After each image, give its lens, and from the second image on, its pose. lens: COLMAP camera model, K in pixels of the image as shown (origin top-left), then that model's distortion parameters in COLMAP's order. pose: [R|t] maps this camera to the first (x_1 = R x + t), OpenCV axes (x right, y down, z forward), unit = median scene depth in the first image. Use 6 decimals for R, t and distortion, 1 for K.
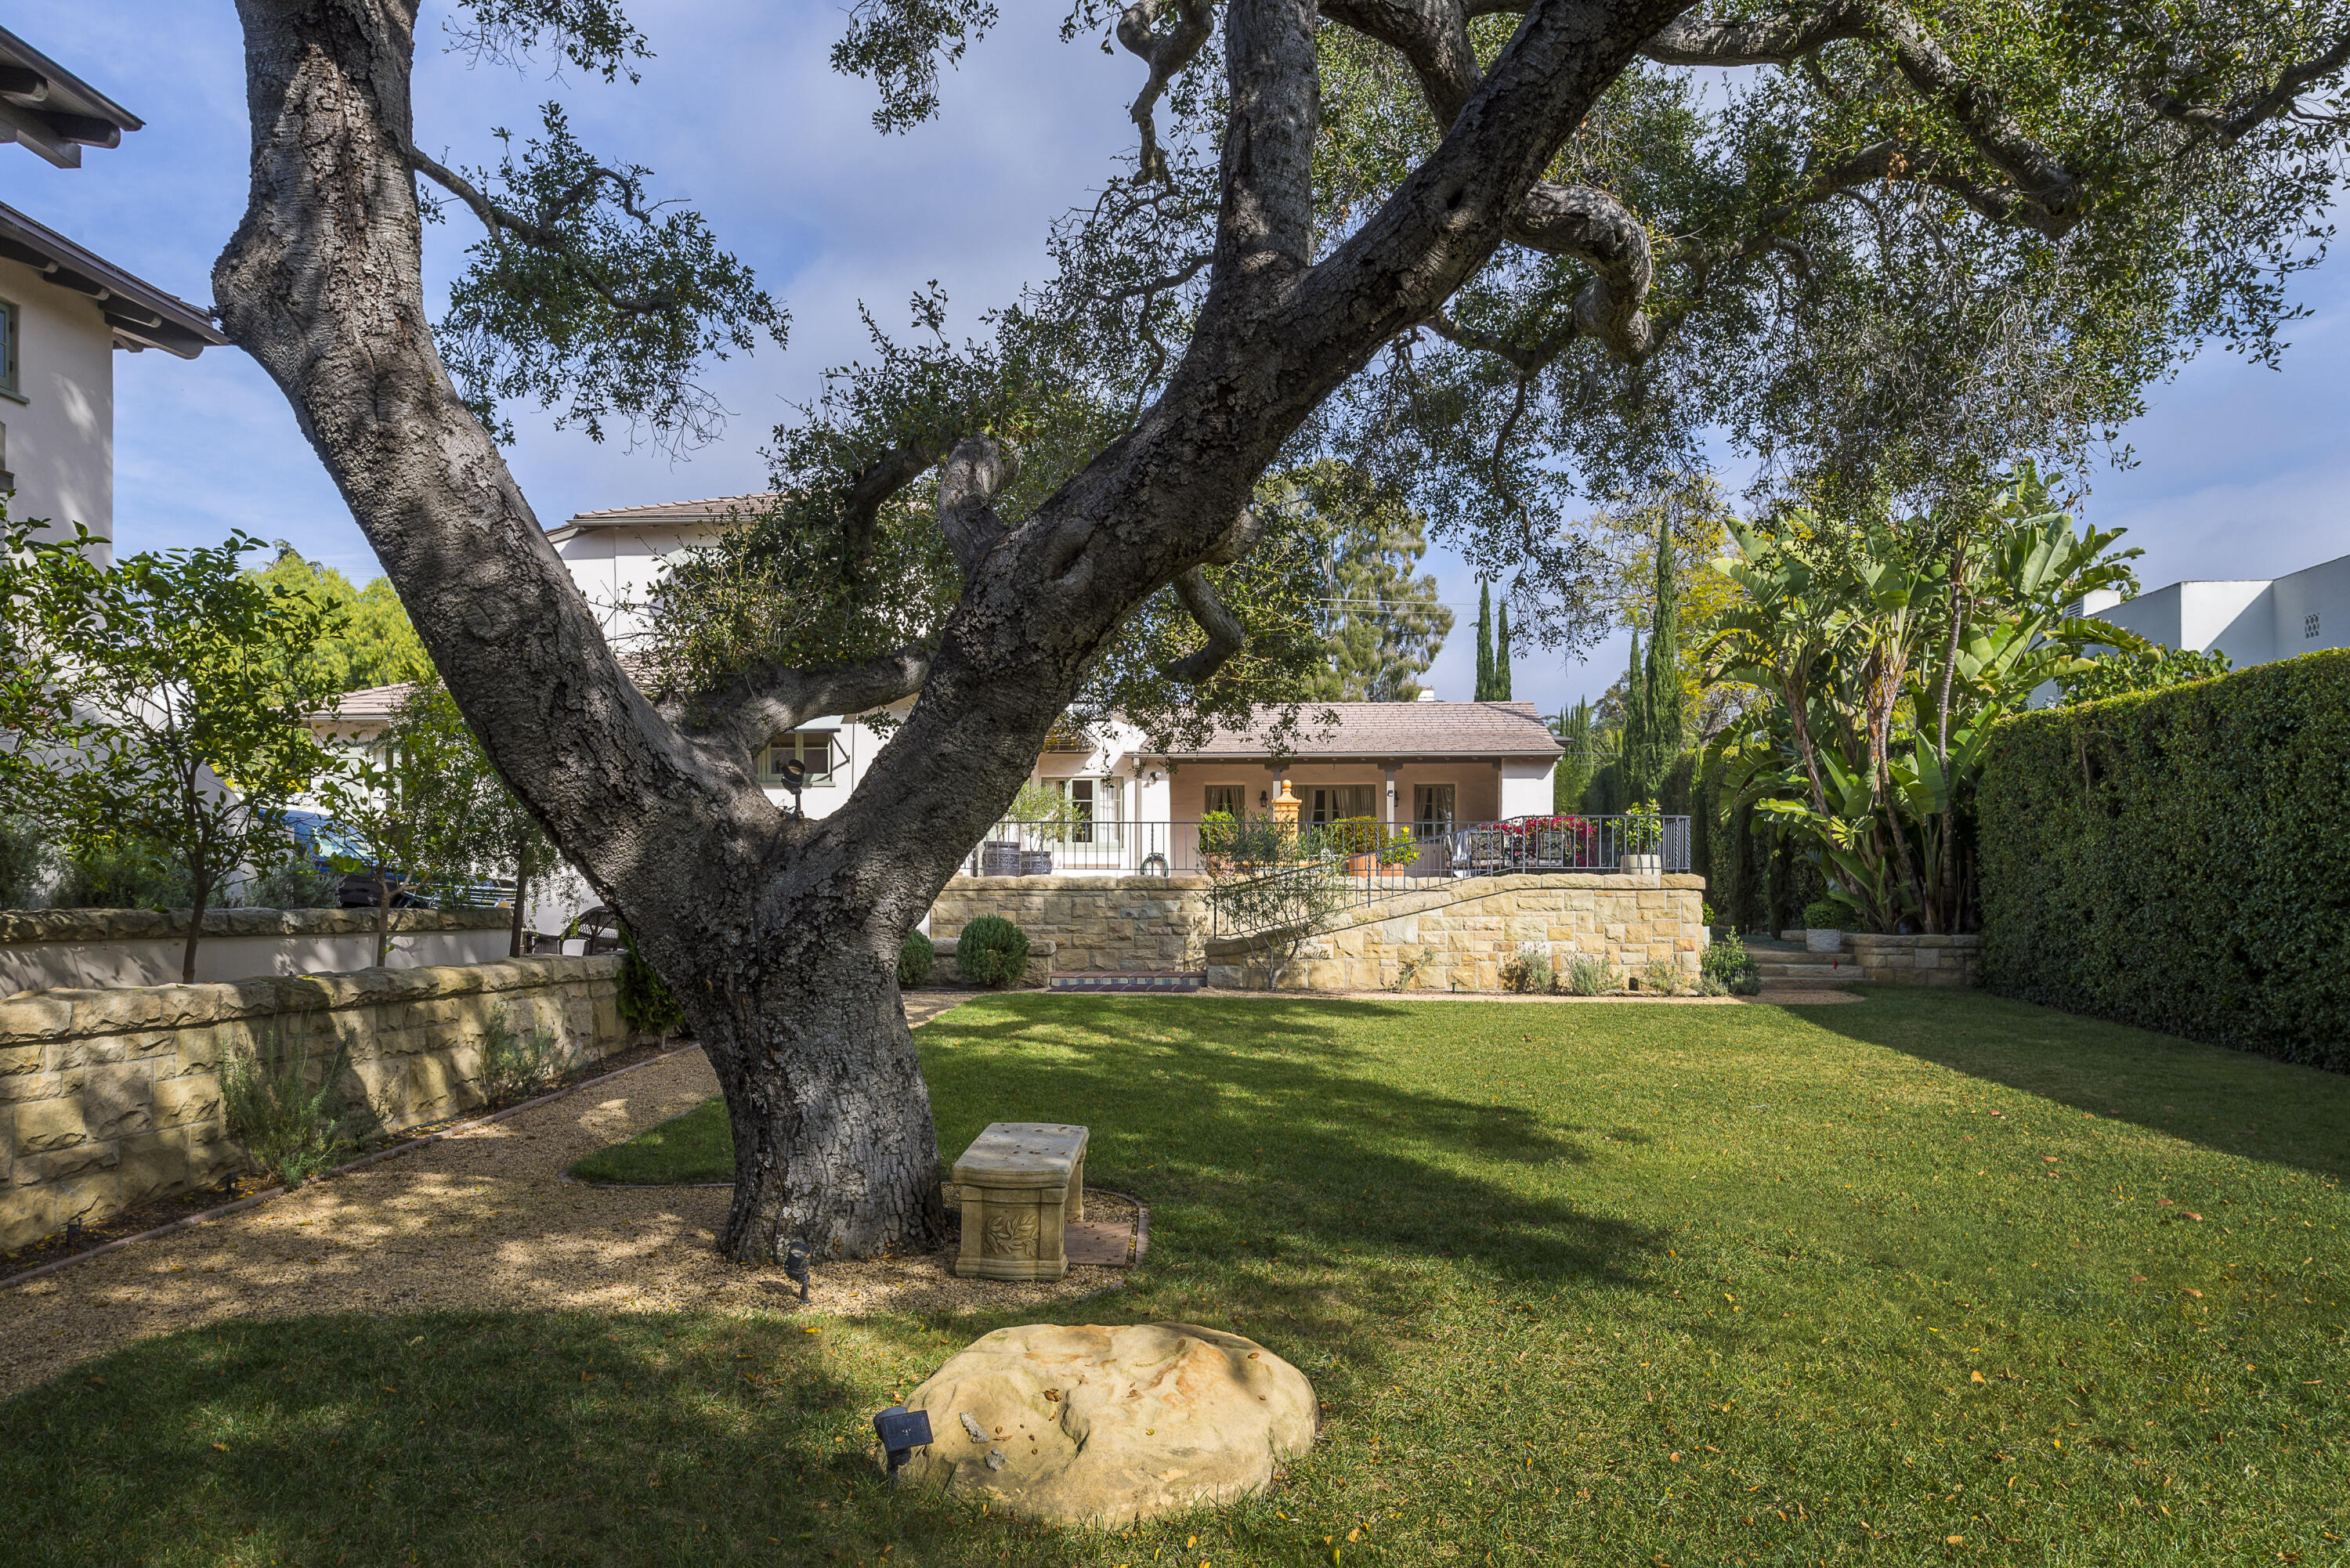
lens RADIAL K [[1615.8, 0, 1159.0], [0, 1615.8, 900.4], [0, 0, 1]] dist [0.011348, 0.002640]
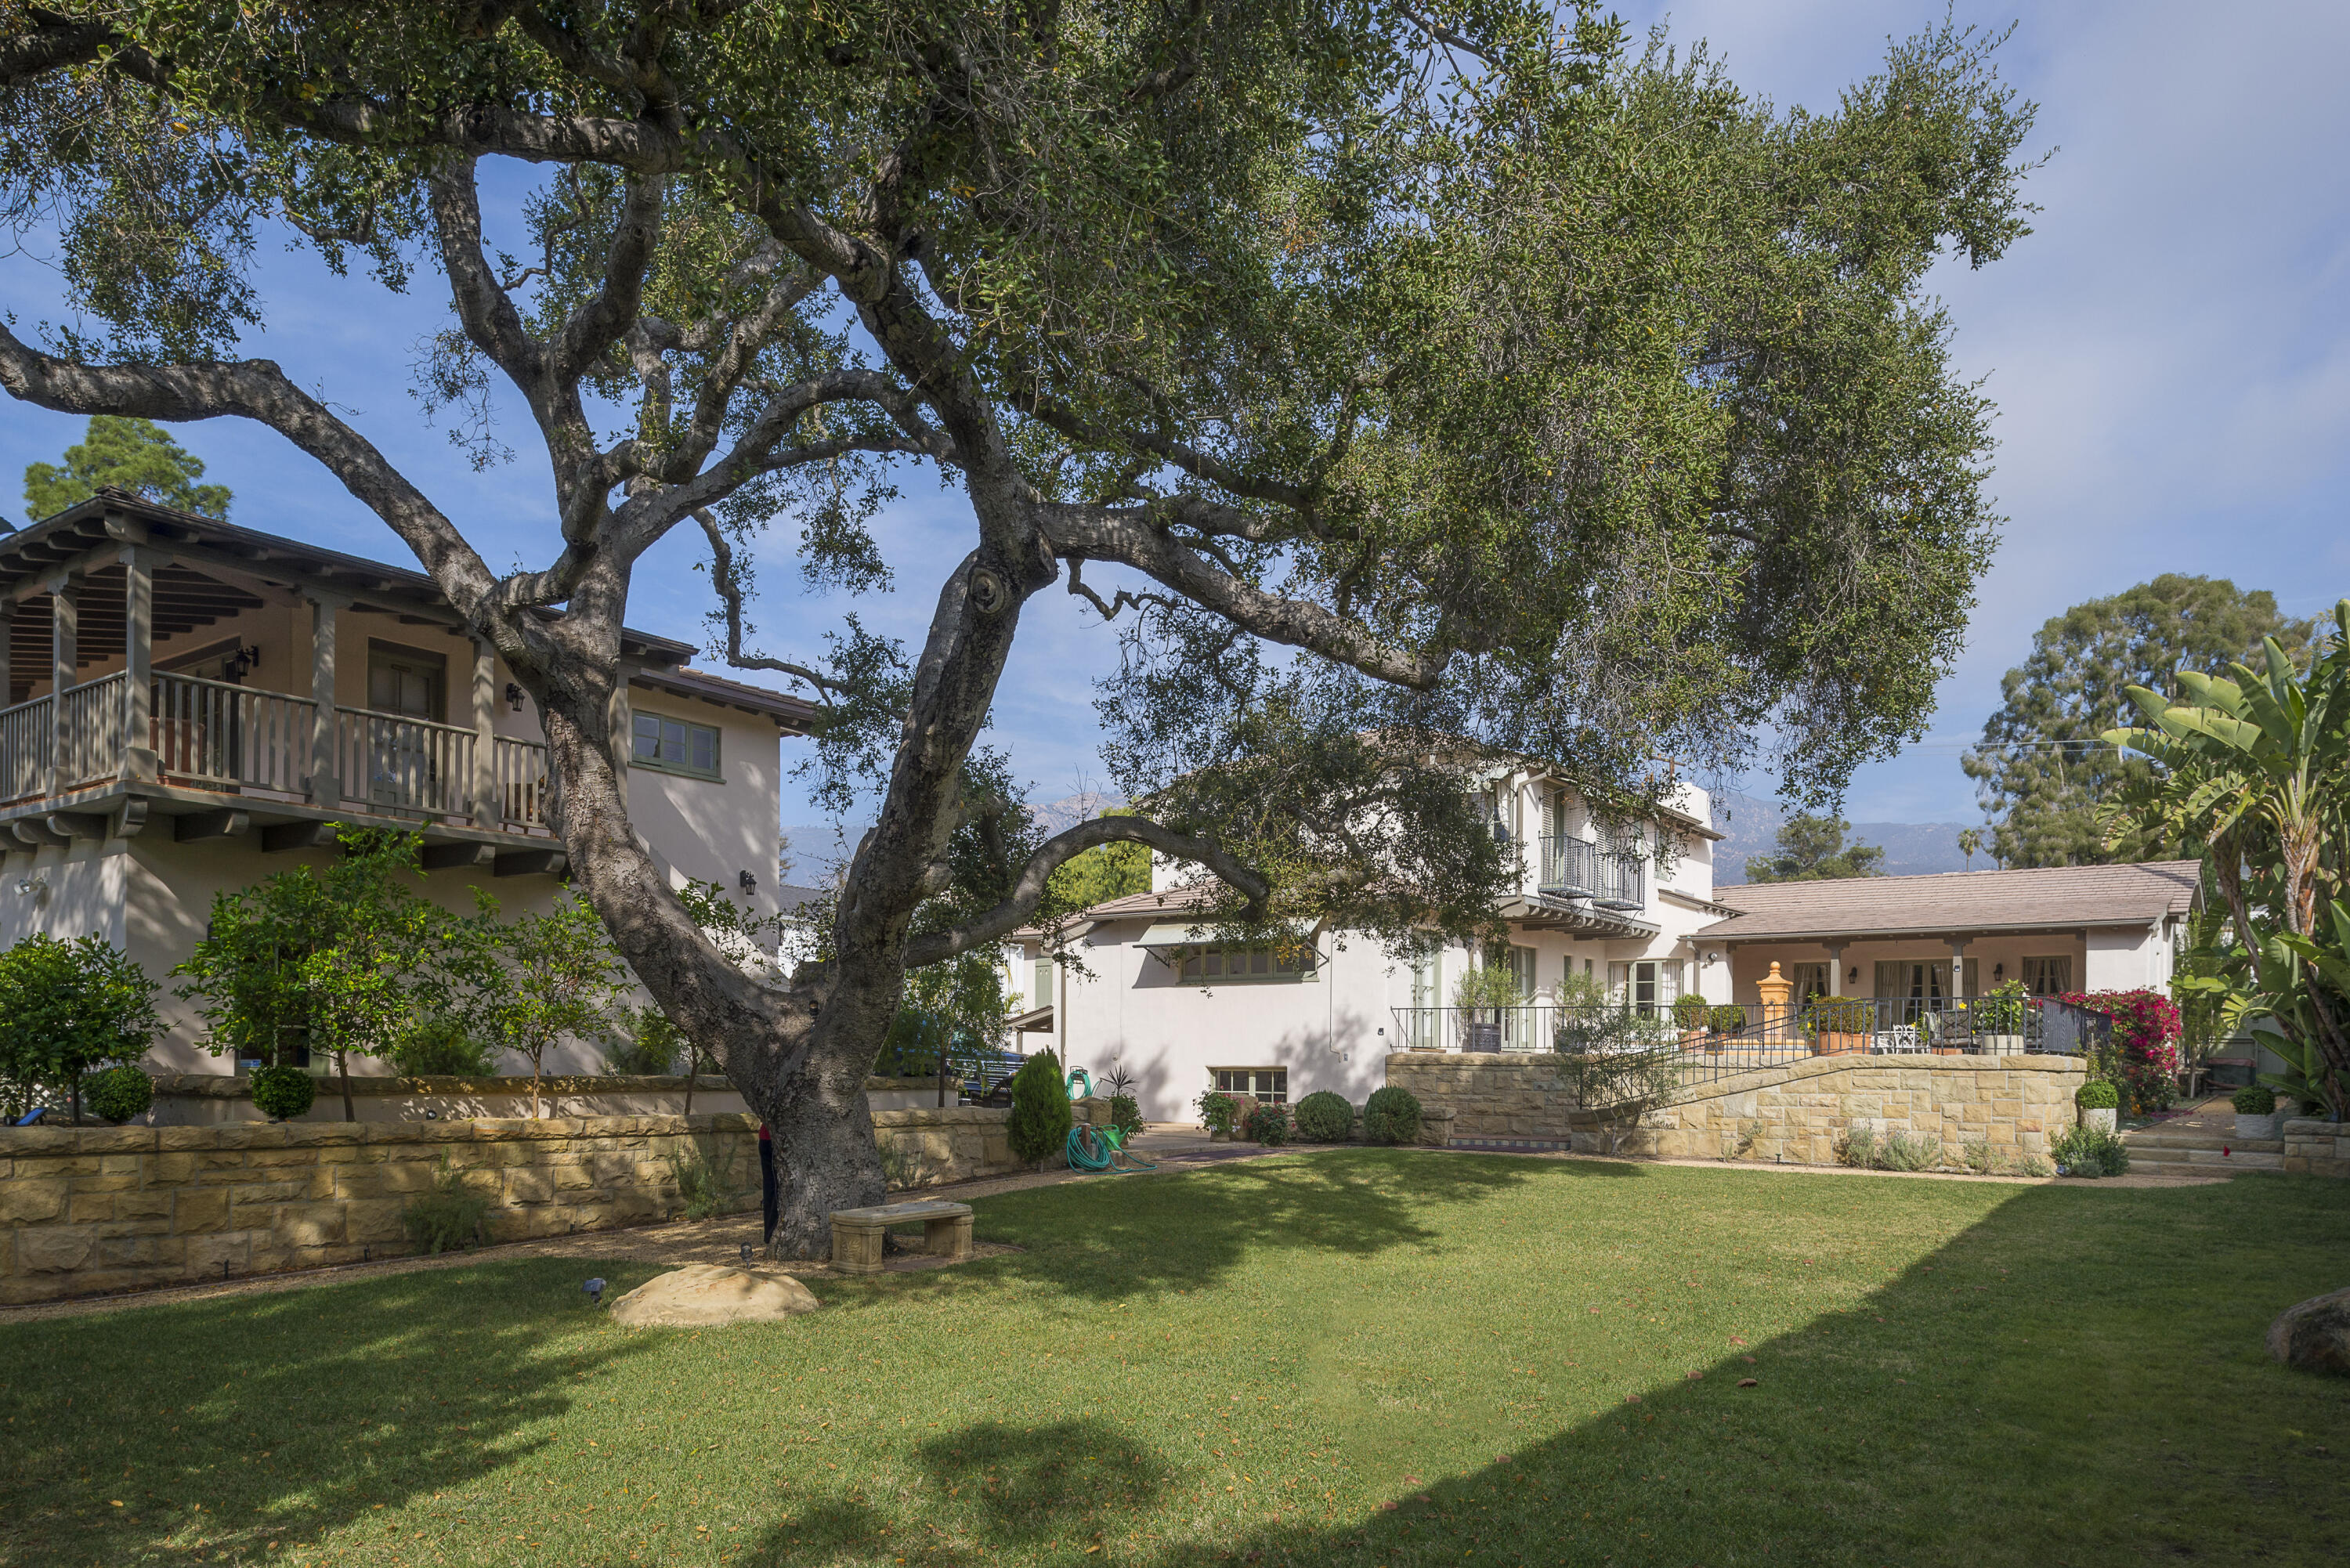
lens RADIAL K [[1615.8, 0, 1161.3], [0, 1615.8, 1059.5], [0, 0, 1]] dist [0.011348, 0.002640]
pose [[0.849426, 0.005199, -0.527682, 0.399375], [-0.008477, 0.999957, -0.003794, -0.005051], [0.527640, 0.007696, 0.849433, -0.141272]]
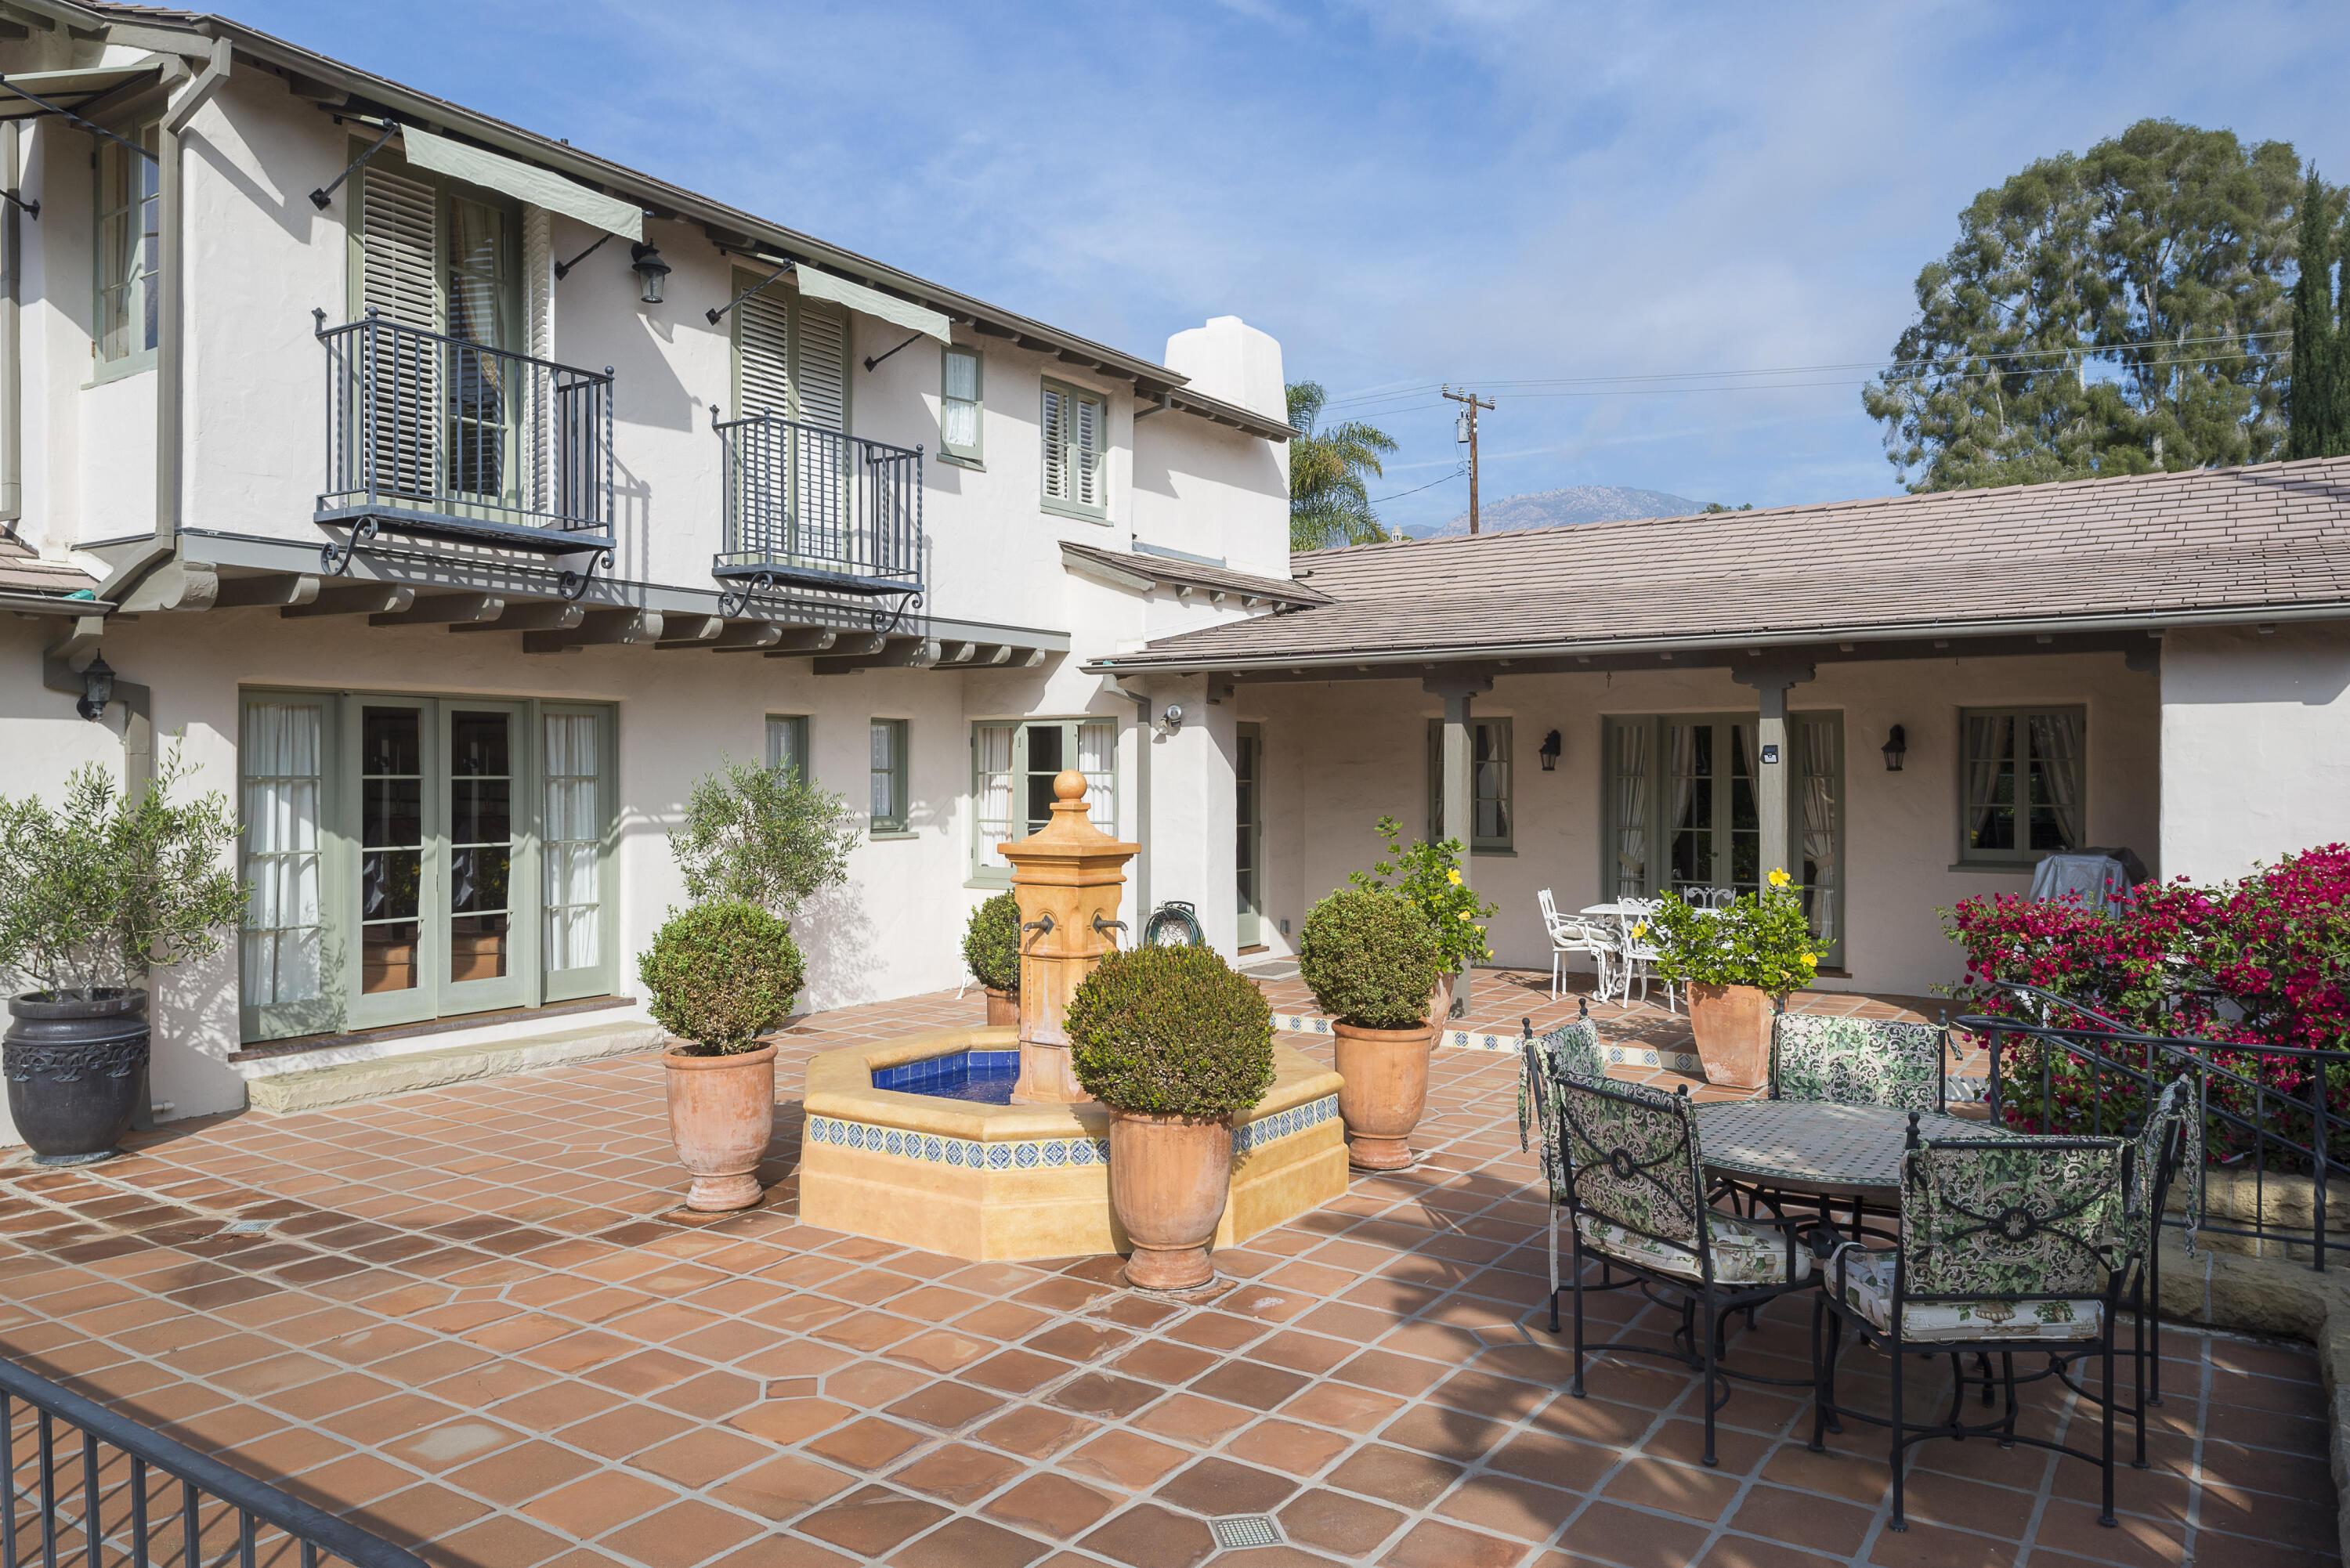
lens RADIAL K [[1615.8, 0, 1175.9], [0, 1615.8, 773.9], [0, 0, 1]] dist [0.011348, 0.002640]
pose [[0.871867, -0.001535, -0.489741, 0.316501], [0.003196, 0.999992, 0.002555, -0.100551], [0.489733, -0.003793, 0.871864, 1.026409]]
